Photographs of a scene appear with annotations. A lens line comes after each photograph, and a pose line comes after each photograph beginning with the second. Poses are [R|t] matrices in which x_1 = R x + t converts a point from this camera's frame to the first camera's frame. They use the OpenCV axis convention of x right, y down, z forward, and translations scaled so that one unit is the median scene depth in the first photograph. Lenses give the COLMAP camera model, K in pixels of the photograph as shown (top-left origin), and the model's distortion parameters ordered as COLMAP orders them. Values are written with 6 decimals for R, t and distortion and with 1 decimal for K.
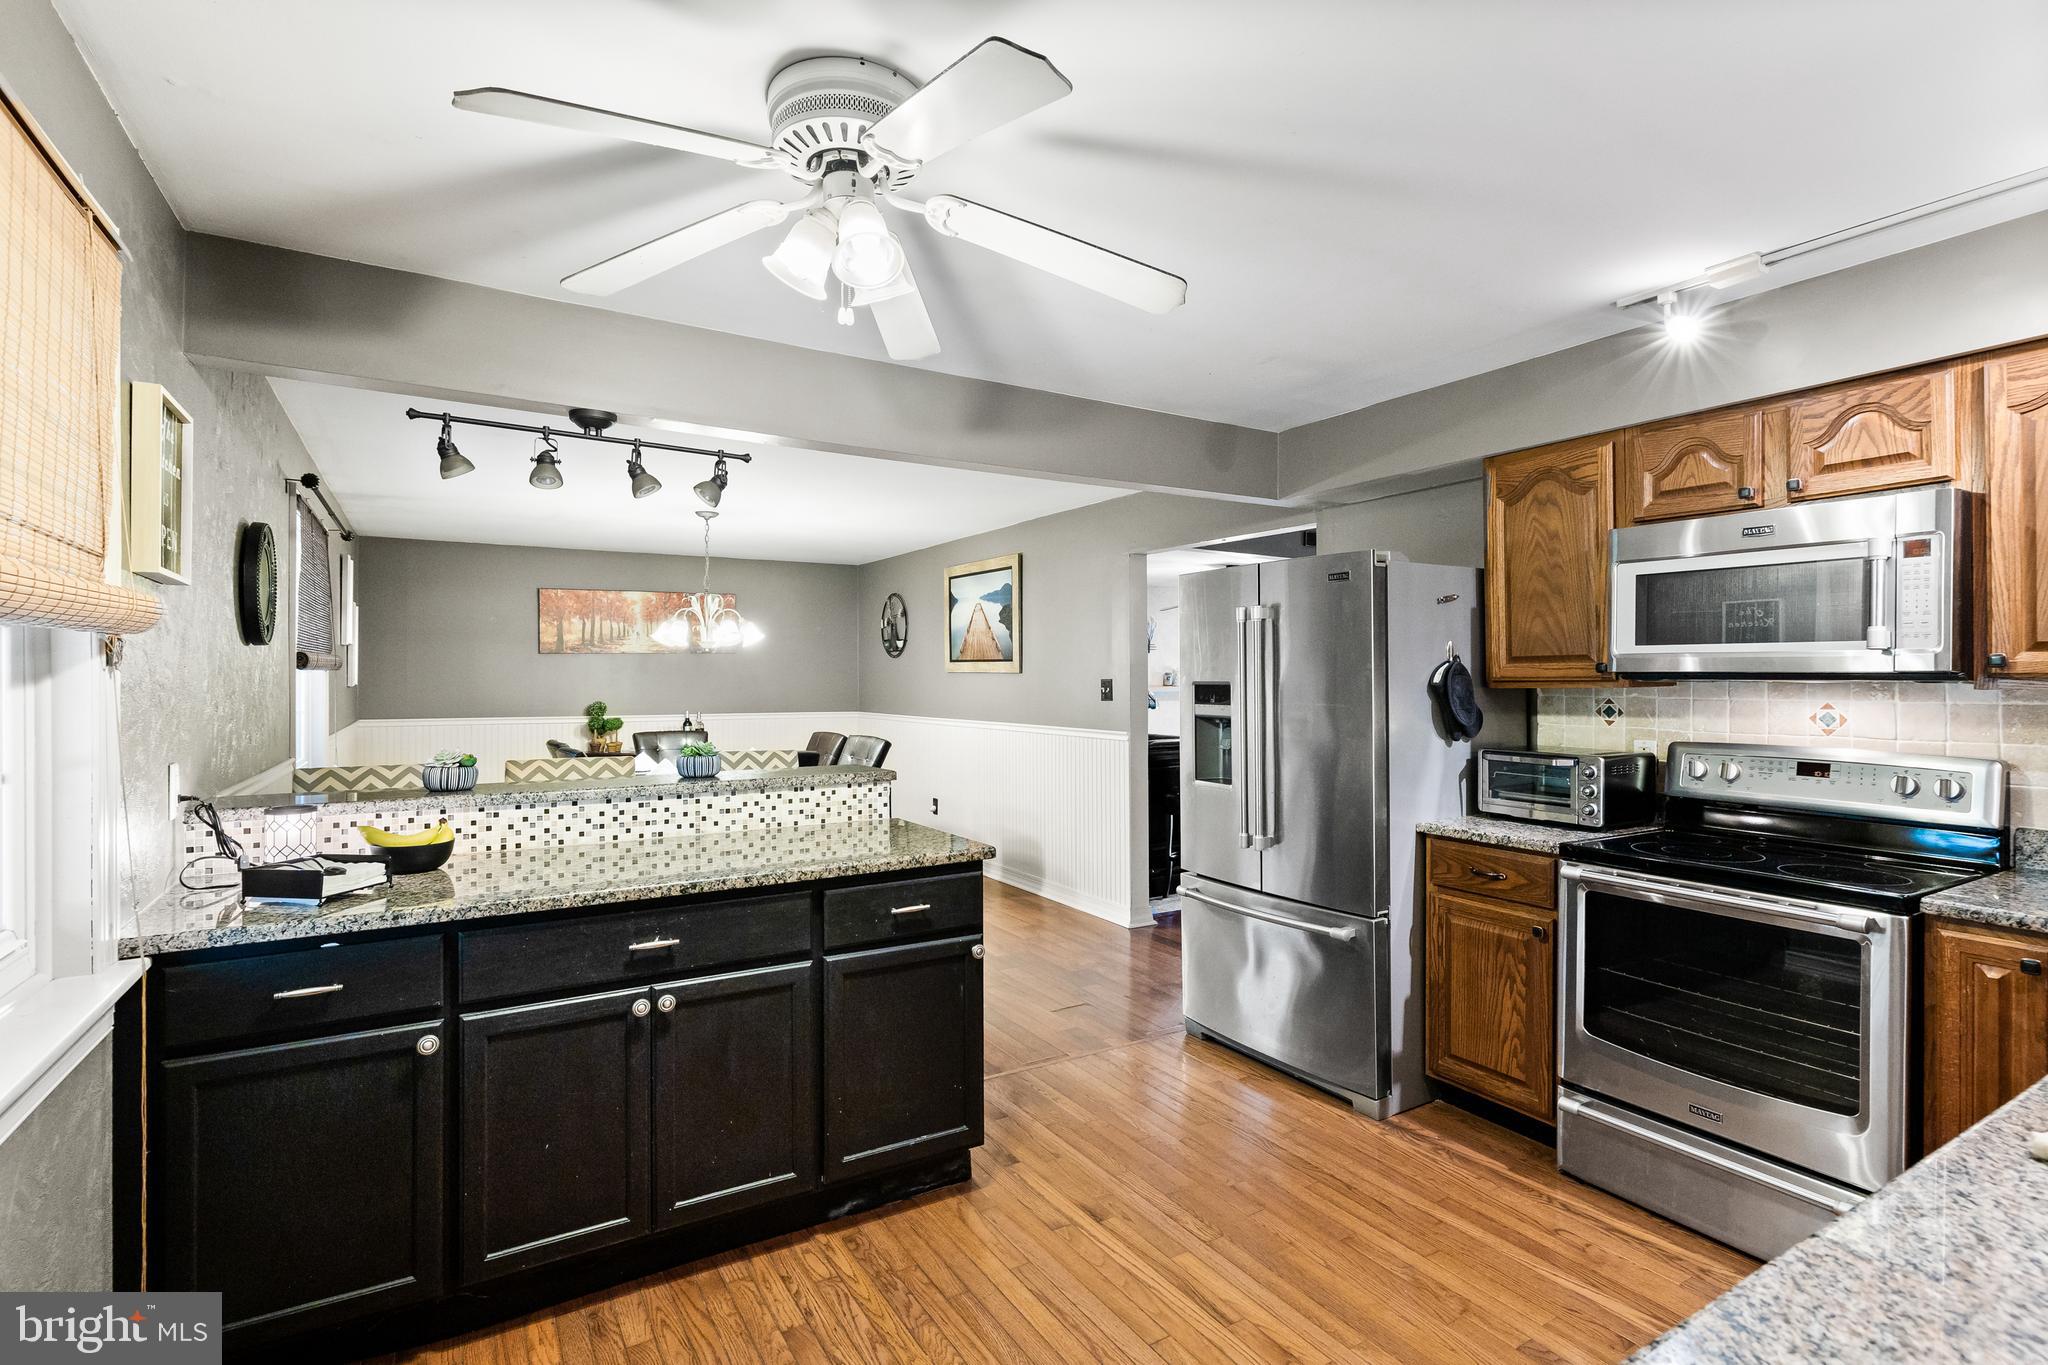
lens RADIAL K [[969.5, 0, 1053.1], [0, 969.5, 680.6], [0, 0, 1]] dist [-0.000965, 0.000240]
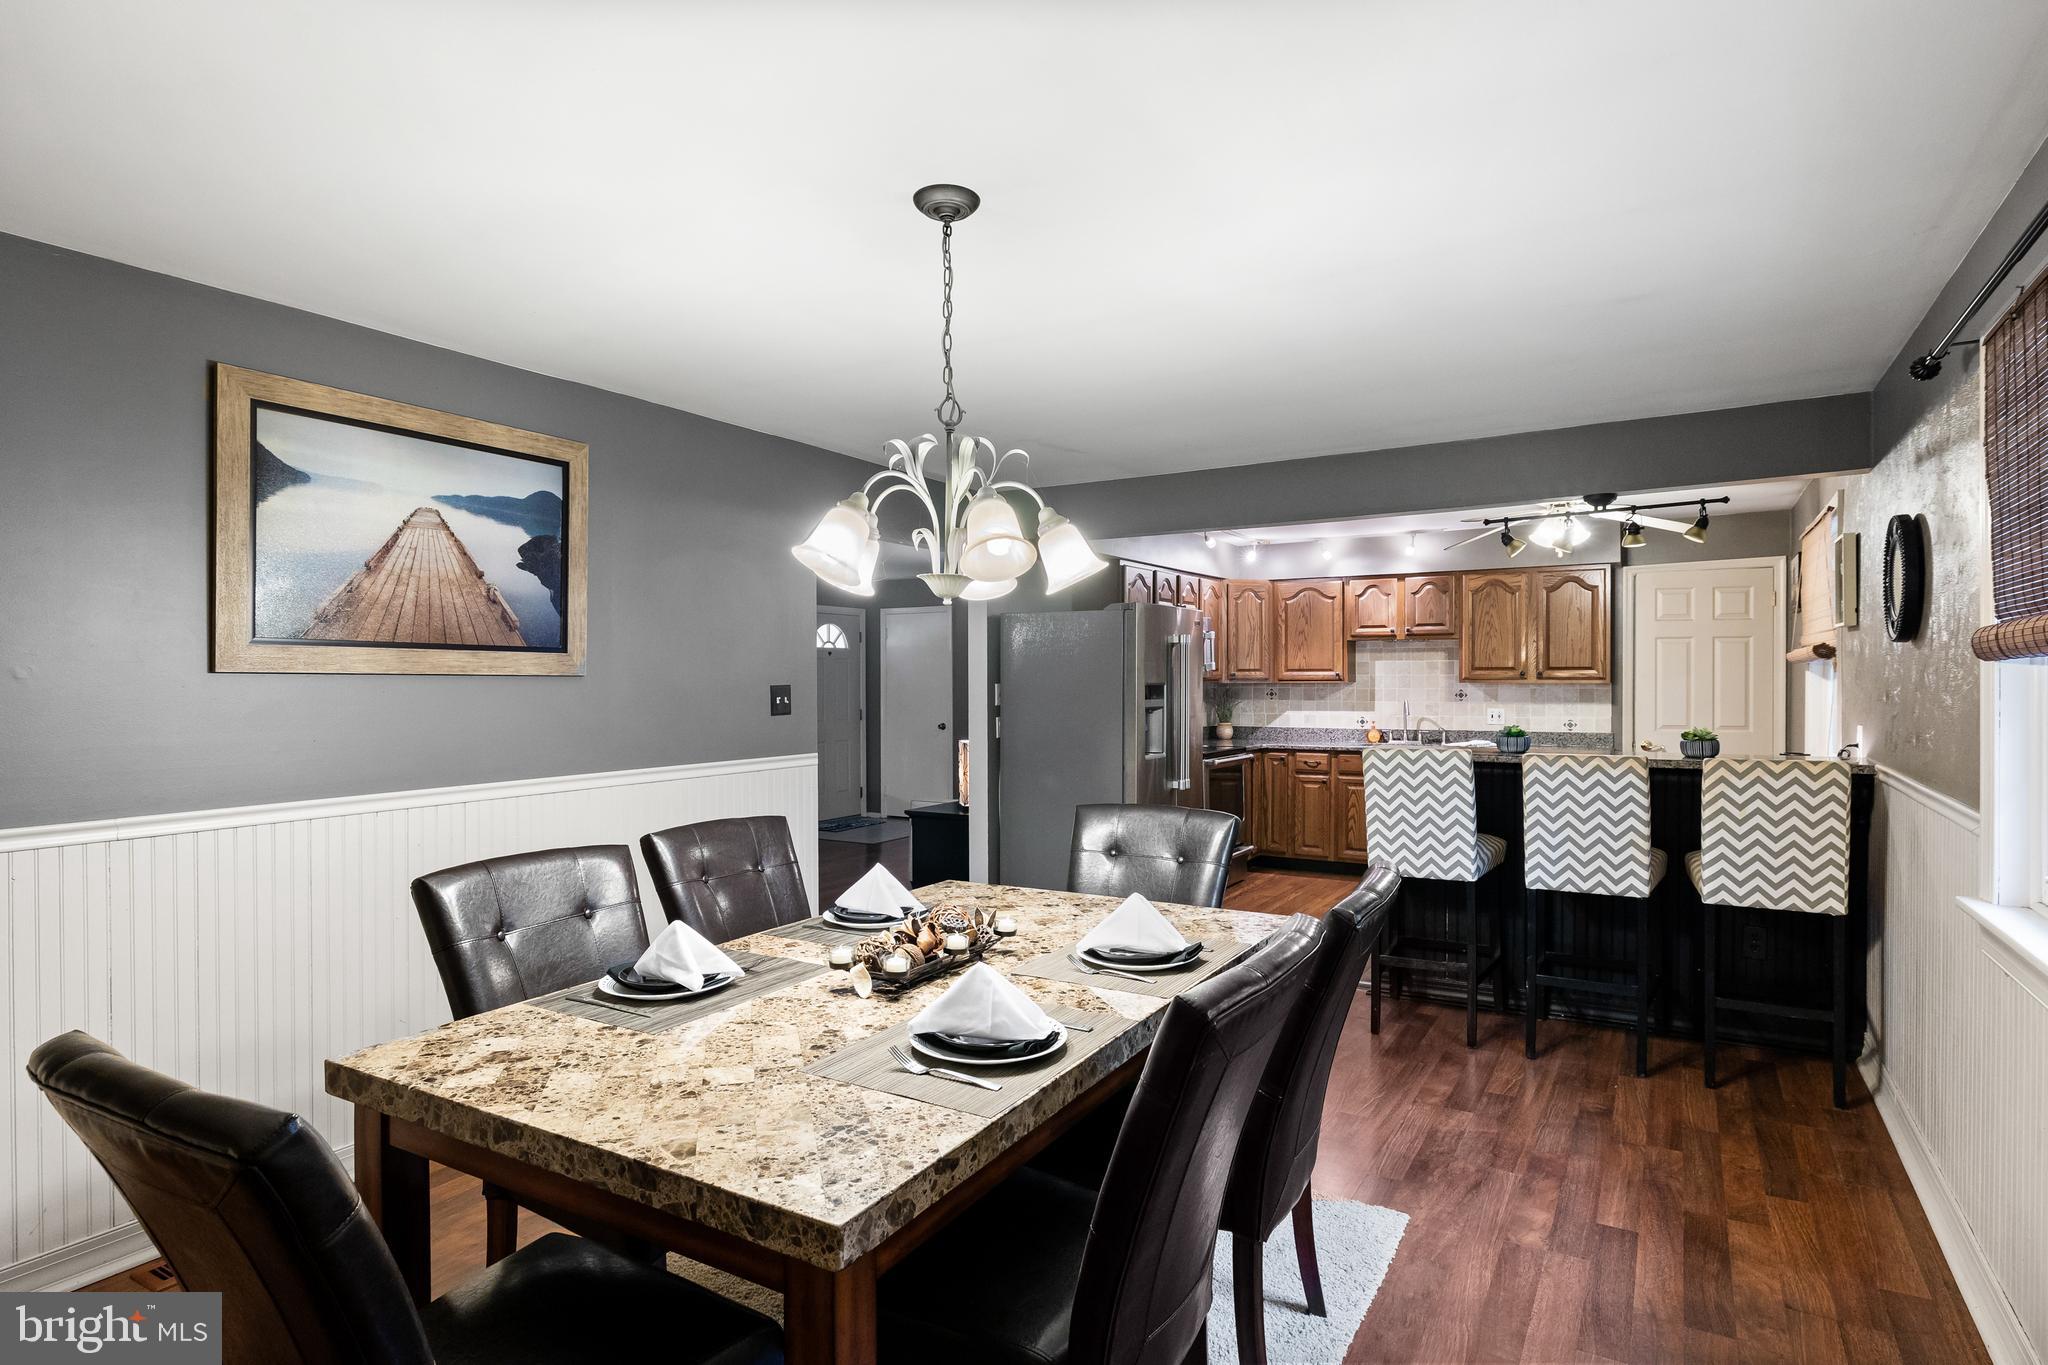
lens RADIAL K [[1090.7, 0, 1024.0], [0, 1090.7, 682.5], [0, 0, 1]] dist [0.000486, -0.000086]
pose [[-0.442213, -0.000487, 0.896910, -1.408490], [0.008083, 0.999957, 0.004528, -0.010286], [-0.896874, 0.009252, -0.442190, 2.236676]]
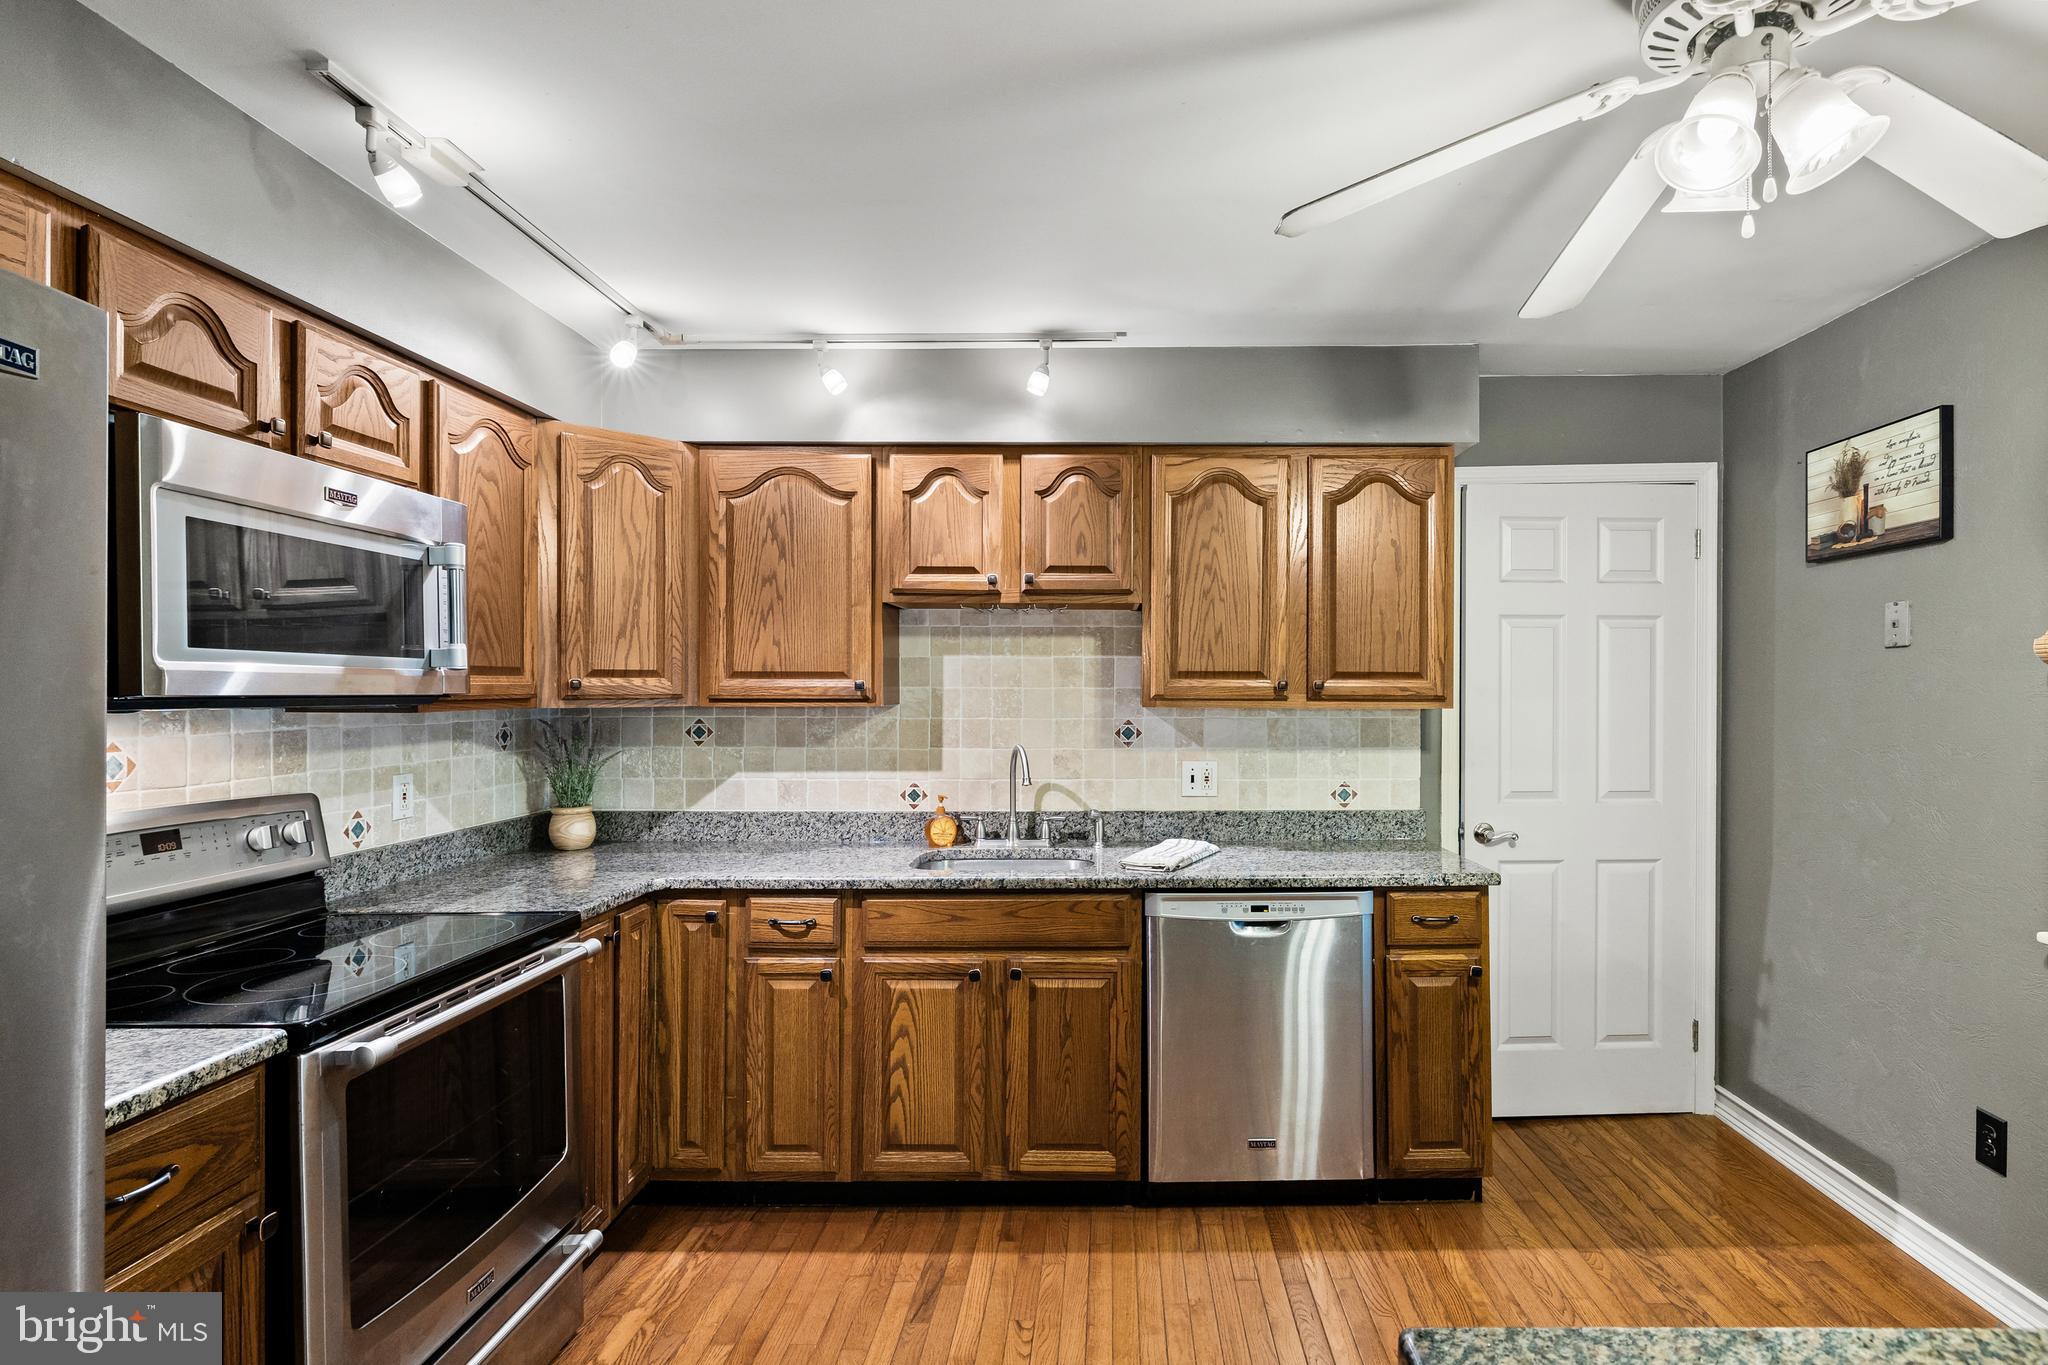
lens RADIAL K [[1015.3, 0, 1119.7], [0, 1015.3, 694.0], [0, 0, 1]] dist [-0.009077, 0.000132]
pose [[-0.844890, -0.003210, 0.534930, -0.124016], [0.002618, 0.999945, 0.010135, -0.013287], [-0.534933, 0.009963, -0.844836, 1.091969]]
